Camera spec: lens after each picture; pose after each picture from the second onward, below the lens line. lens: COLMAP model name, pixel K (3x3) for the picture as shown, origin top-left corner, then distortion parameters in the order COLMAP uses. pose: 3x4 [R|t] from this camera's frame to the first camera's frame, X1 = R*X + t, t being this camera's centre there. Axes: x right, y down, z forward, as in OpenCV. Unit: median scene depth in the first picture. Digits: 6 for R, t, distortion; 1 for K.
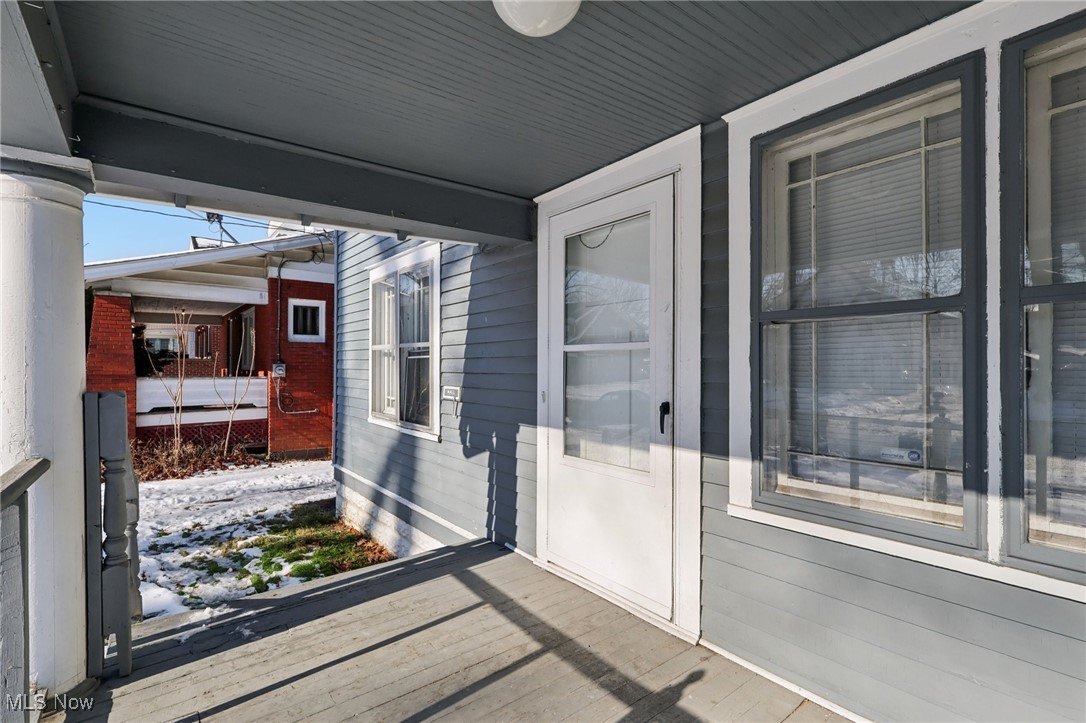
lens RADIAL K [[505.8, 0, 543.0], [0, 505.8, 361.5], [0, 0, 1]] dist [0.000984, 0.000030]
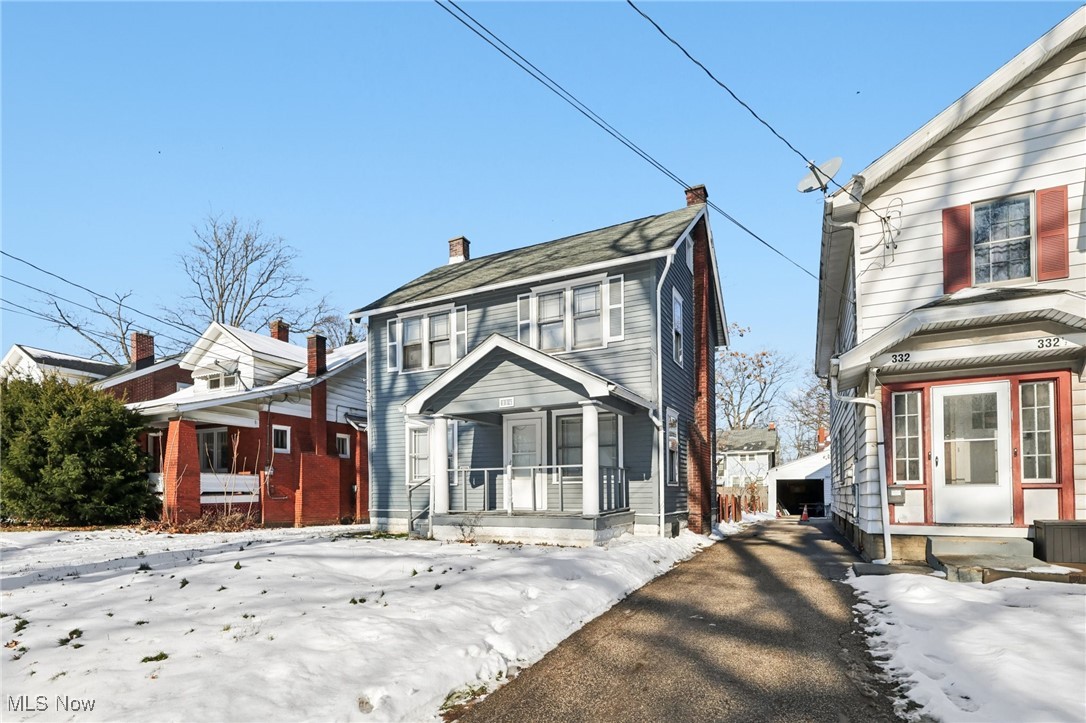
lens RADIAL K [[505.8, 0, 543.0], [0, 505.8, 361.5], [0, 0, 1]] dist [0.000984, 0.000030]
pose [[0.901444, 0.100774, 0.421004, -0.457758], [0.002393, 0.971353, -0.237631, 0.066116], [-0.432890, 0.215218, 0.875378, -0.850940]]
